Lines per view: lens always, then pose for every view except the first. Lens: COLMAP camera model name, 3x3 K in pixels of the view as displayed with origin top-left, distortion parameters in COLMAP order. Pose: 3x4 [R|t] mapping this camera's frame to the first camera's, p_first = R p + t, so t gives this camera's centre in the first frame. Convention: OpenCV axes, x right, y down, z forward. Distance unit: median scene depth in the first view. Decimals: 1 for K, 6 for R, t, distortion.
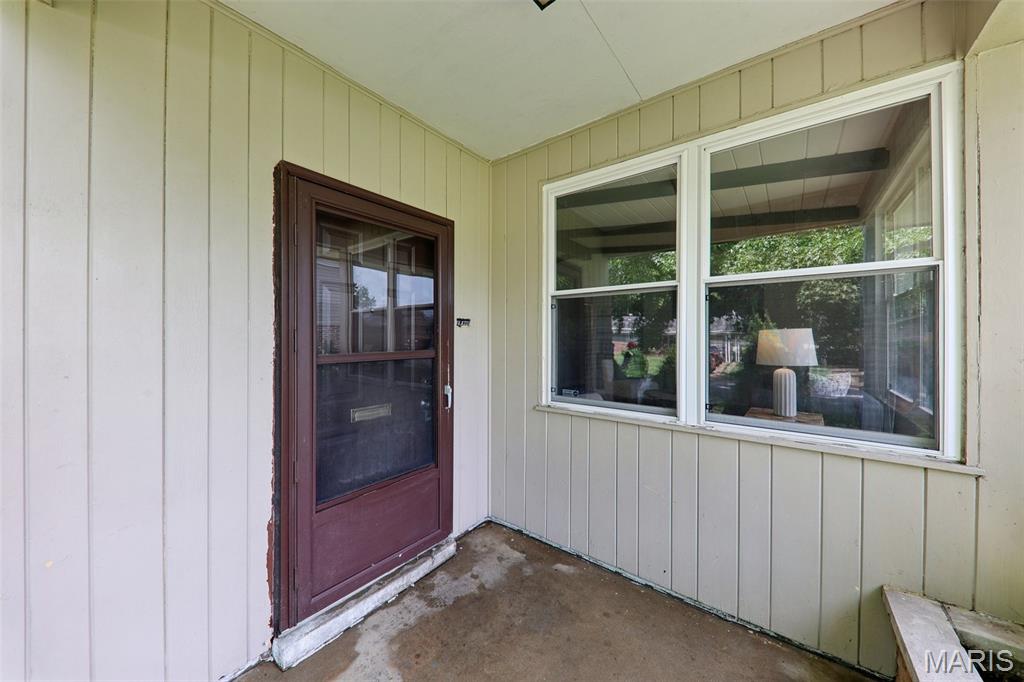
lens RADIAL K [[360.0, 0, 512.0], [0, 360.0, 341.0], [0, 0, 1]] dist [-0.000030, -0.000002]
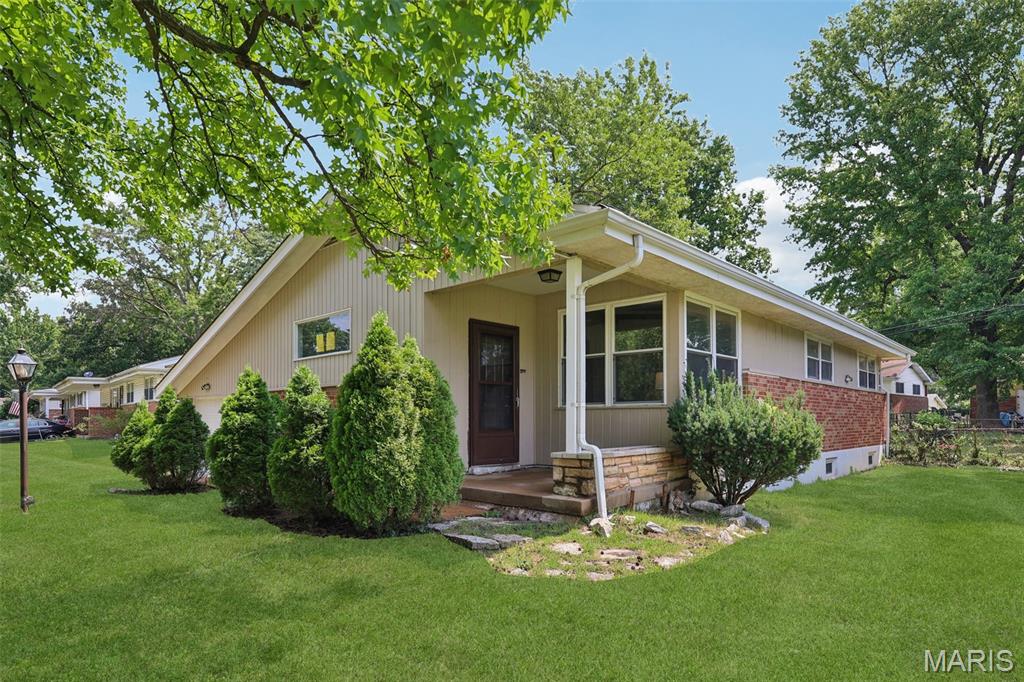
lens RADIAL K [[598.3, 0, 512.0], [0, 598.3, 341.0], [0, 0, 1]] dist [0.000066, -0.000007]
pose [[0.996840, -0.012885, -0.078386, 0.104476], [0.000397, 0.987554, -0.157278, 0.394868], [0.079437, 0.156750, 0.984439, -3.055780]]
